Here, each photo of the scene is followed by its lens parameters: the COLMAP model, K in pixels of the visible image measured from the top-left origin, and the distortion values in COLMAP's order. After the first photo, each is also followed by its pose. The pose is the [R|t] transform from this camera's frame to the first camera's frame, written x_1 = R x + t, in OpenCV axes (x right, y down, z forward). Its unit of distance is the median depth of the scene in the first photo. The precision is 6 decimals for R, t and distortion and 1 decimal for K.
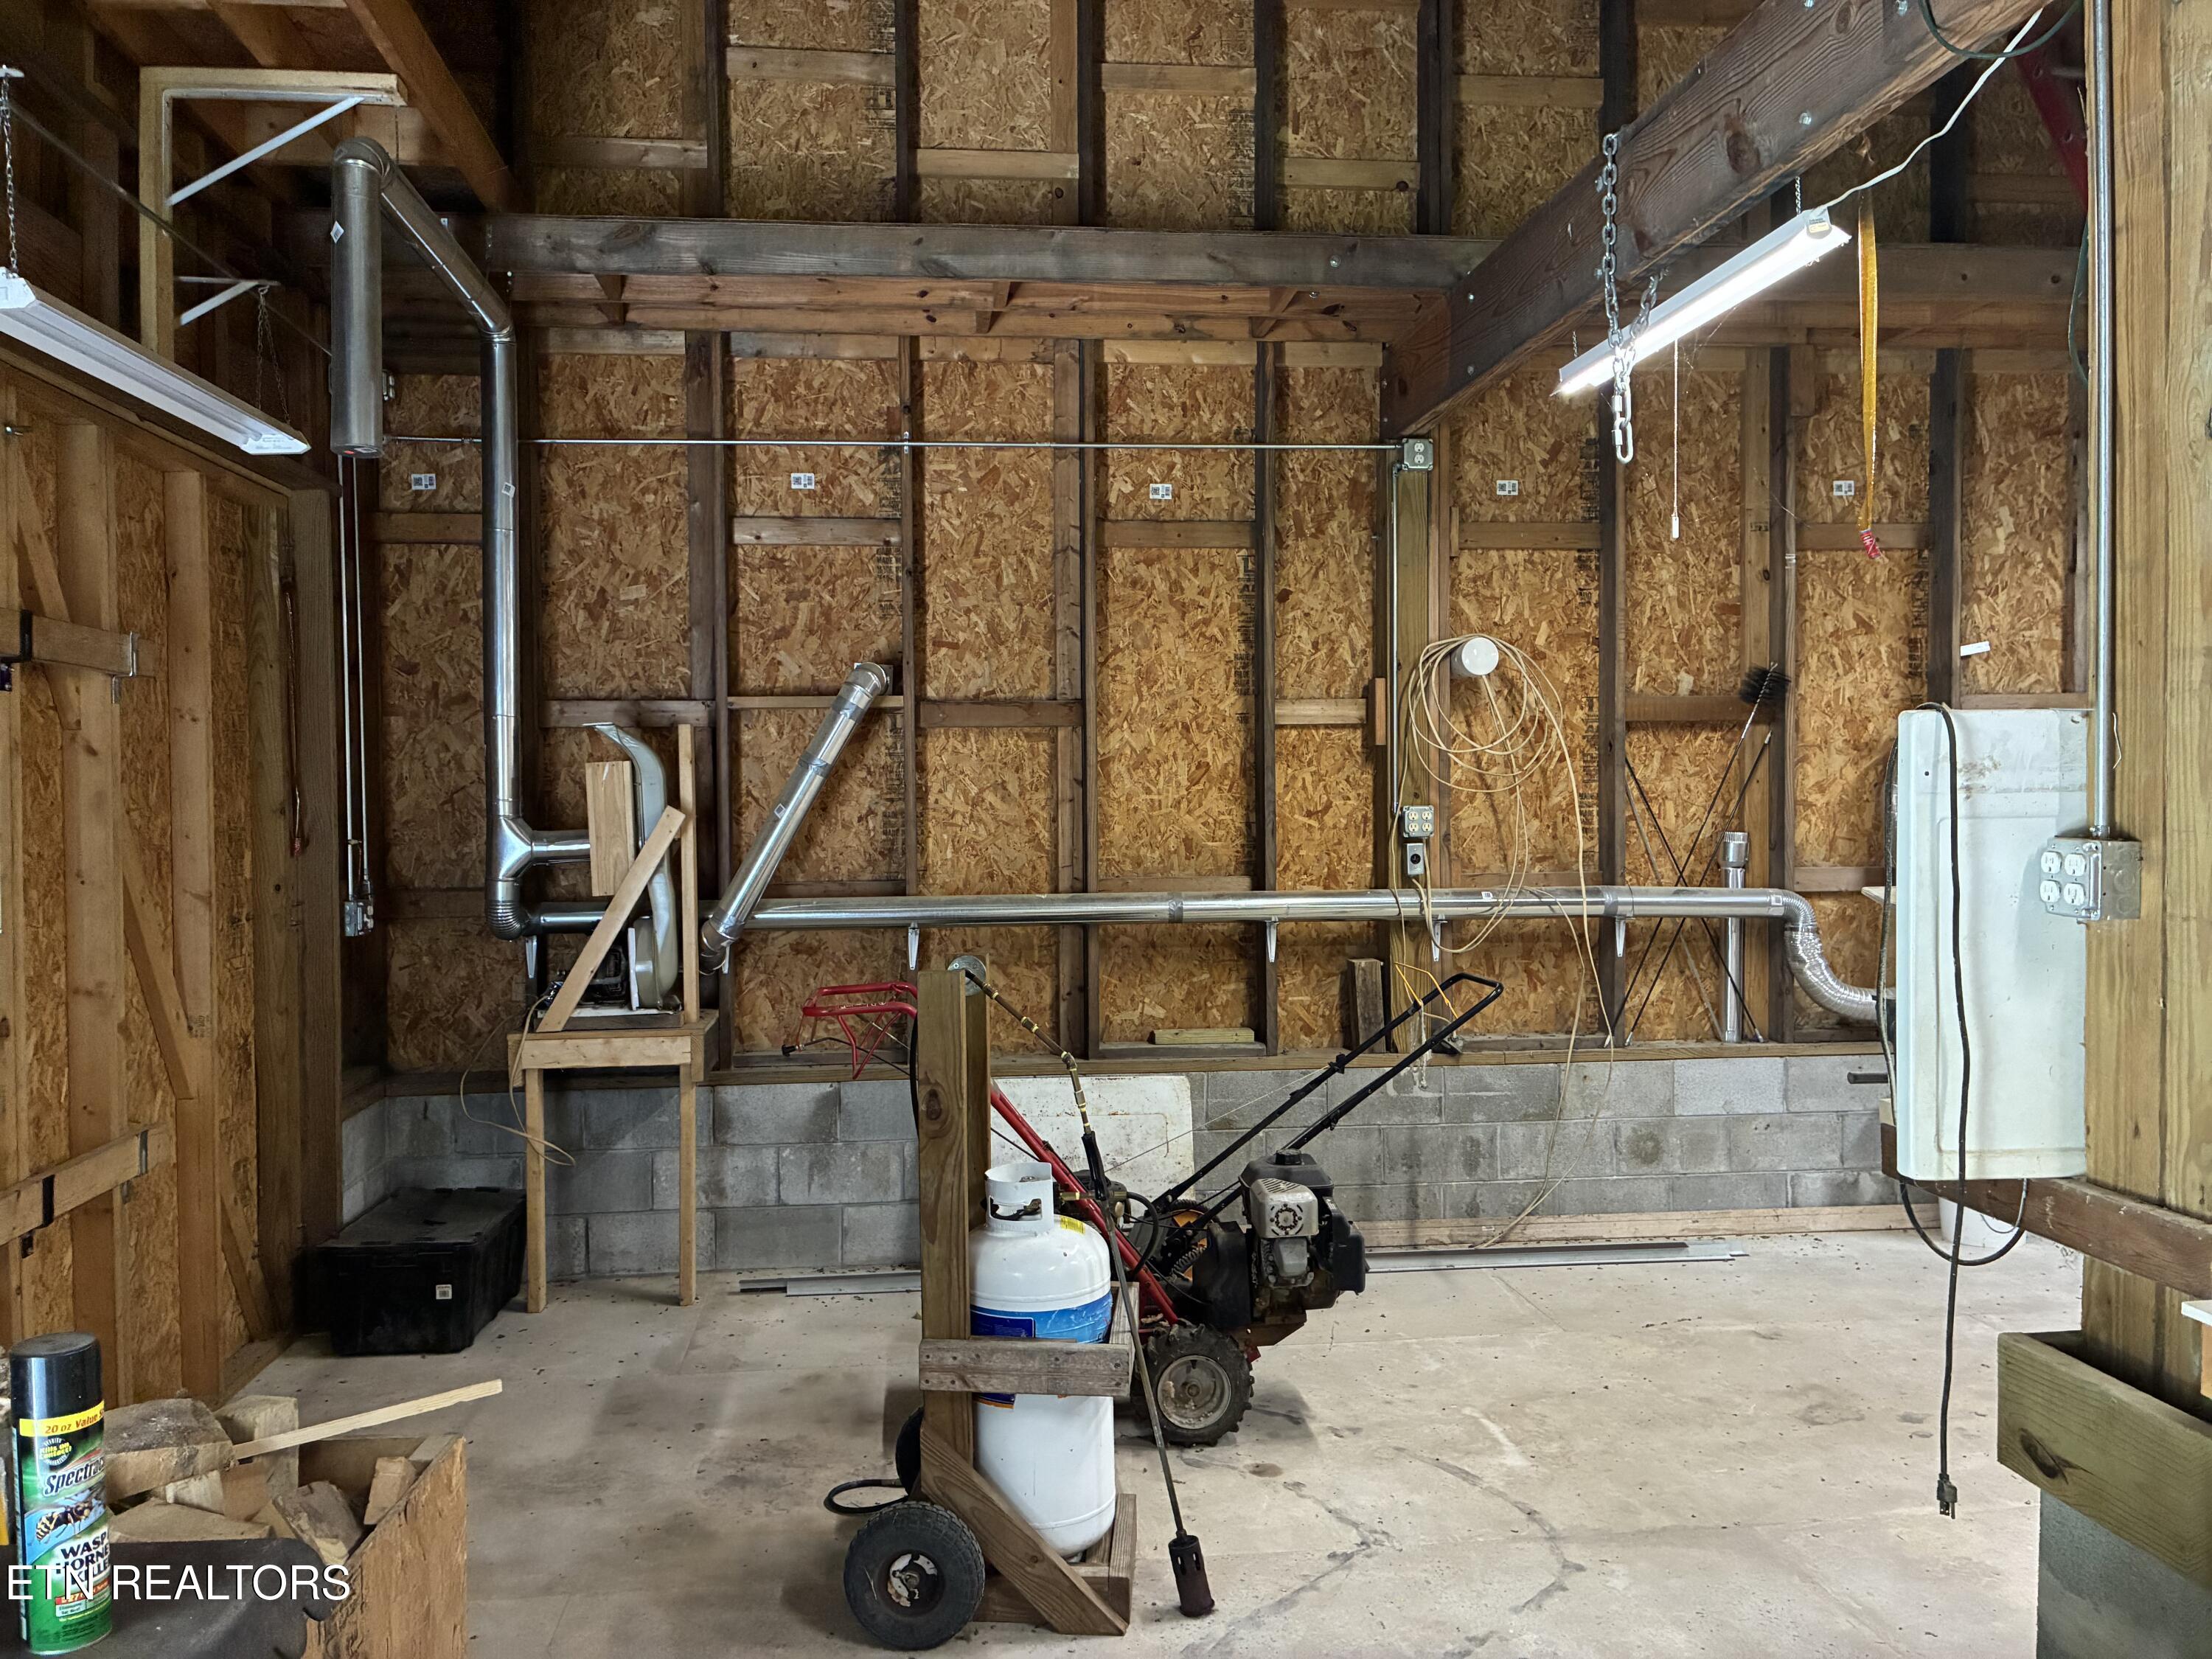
lens RADIAL K [[1684.4, 0, 1092.7], [0, 1684.4, 835.5], [0, 0, 1]] dist [0.046825, -0.043950]
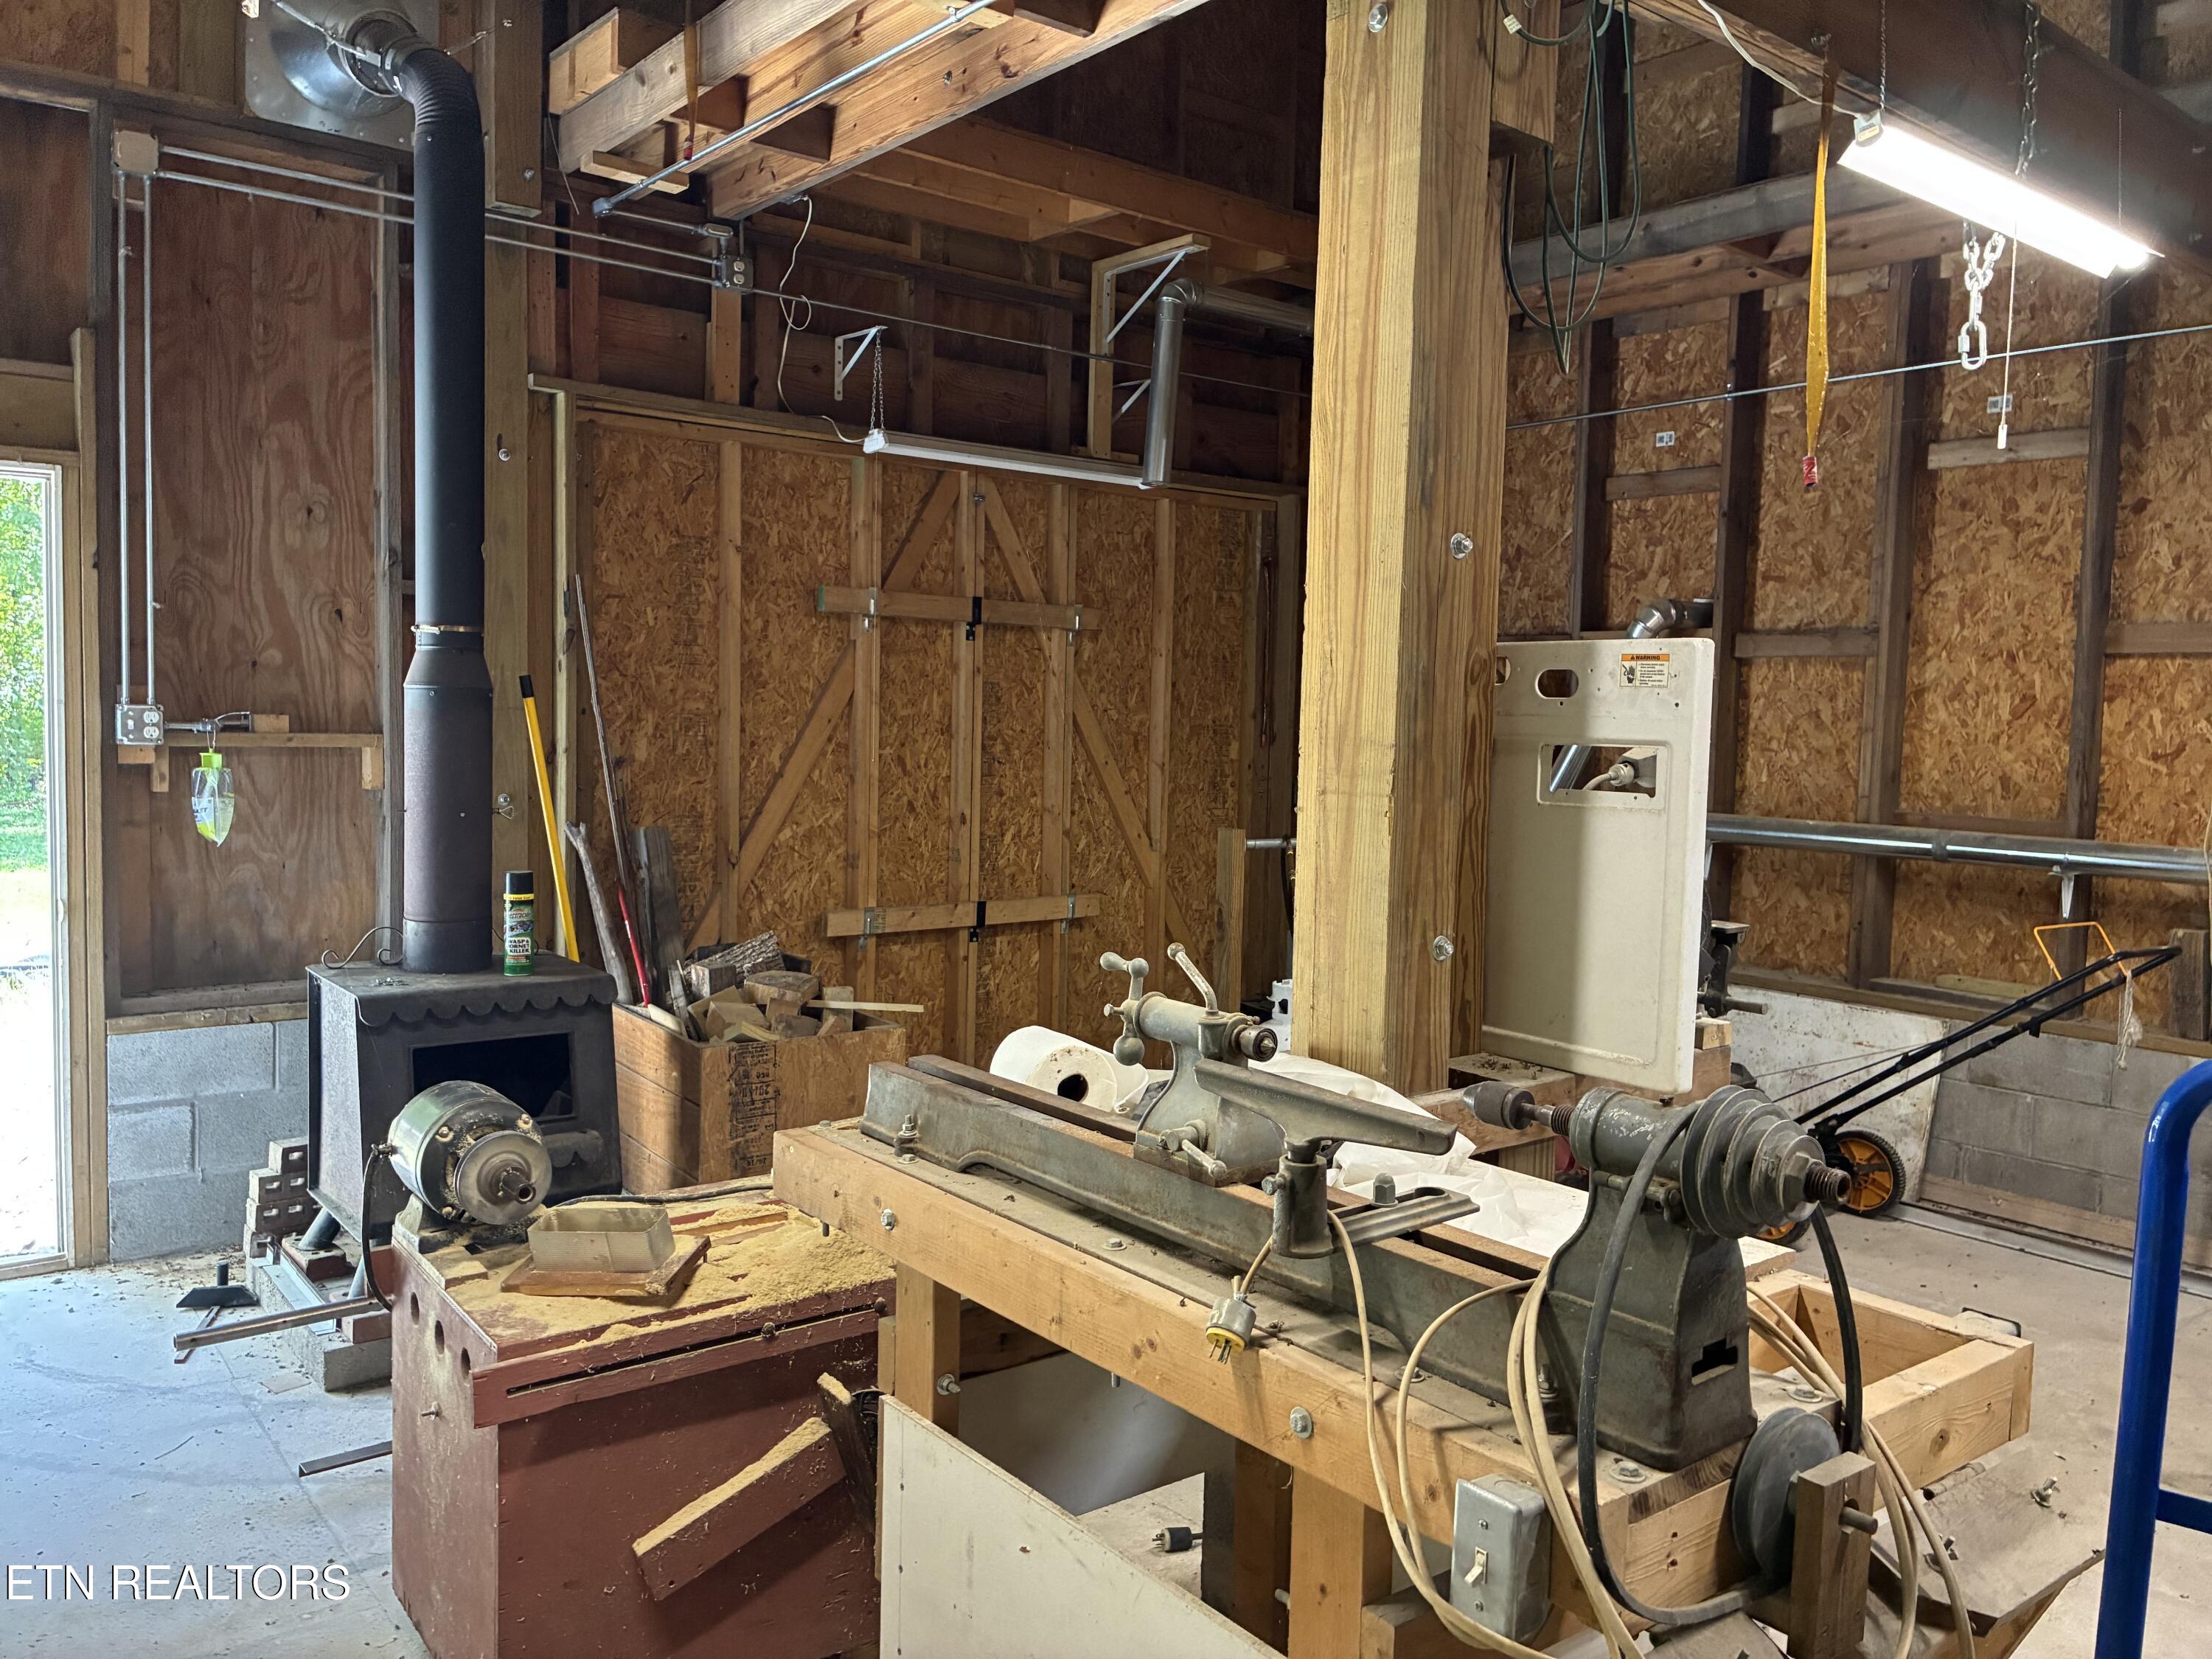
lens RADIAL K [[1684.4, 0, 1102.1], [0, 1684.4, 827.1], [0, 0, 1]] dist [0.046825, -0.043950]
pose [[0.532109, 0.084835, -0.842415, 0.593159], [-0.053145, 0.996352, 0.066769, -0.006682], [0.845006, 0.009242, 0.534677, 0.077437]]
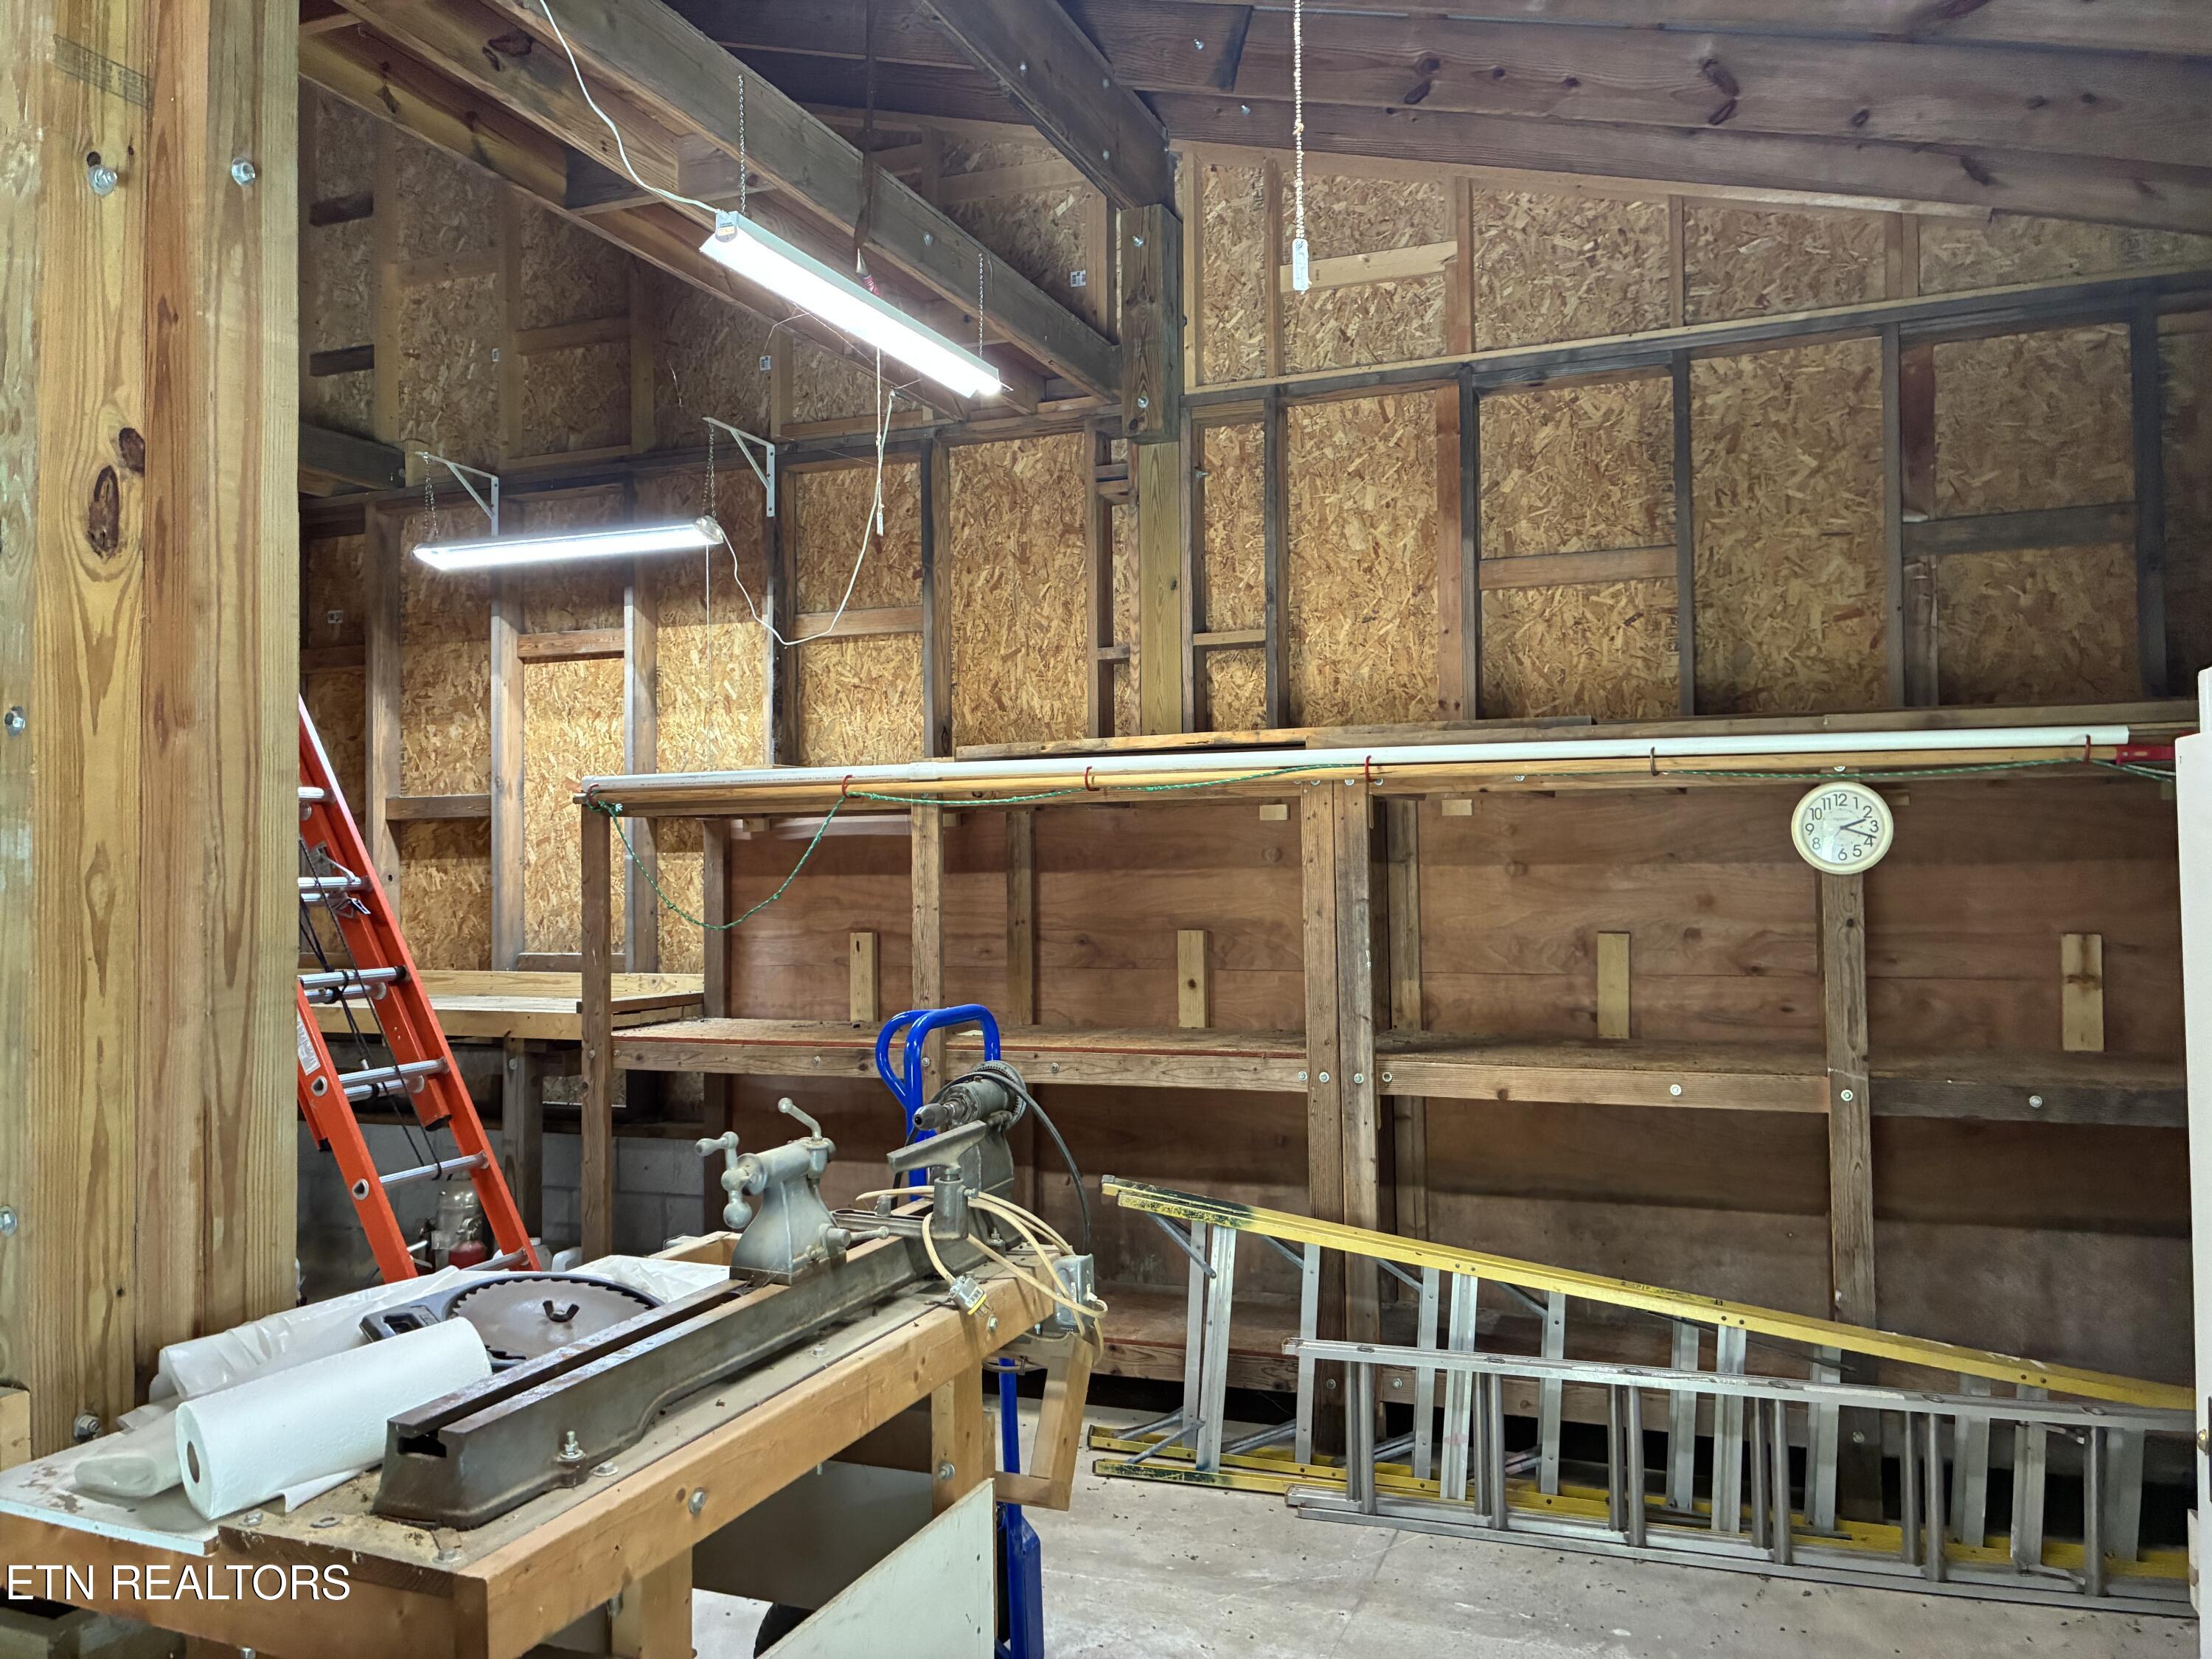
lens RADIAL K [[1684.4, 0, 1104.0], [0, 1684.4, 822.3], [0, 0, 1]] dist [0.046825, -0.043950]
pose [[0.467400, 0.025058, 0.883691, -1.355007], [0.030014, 0.998572, -0.044190, -0.014172], [-0.883536, 0.047177, 0.465981, -0.159514]]
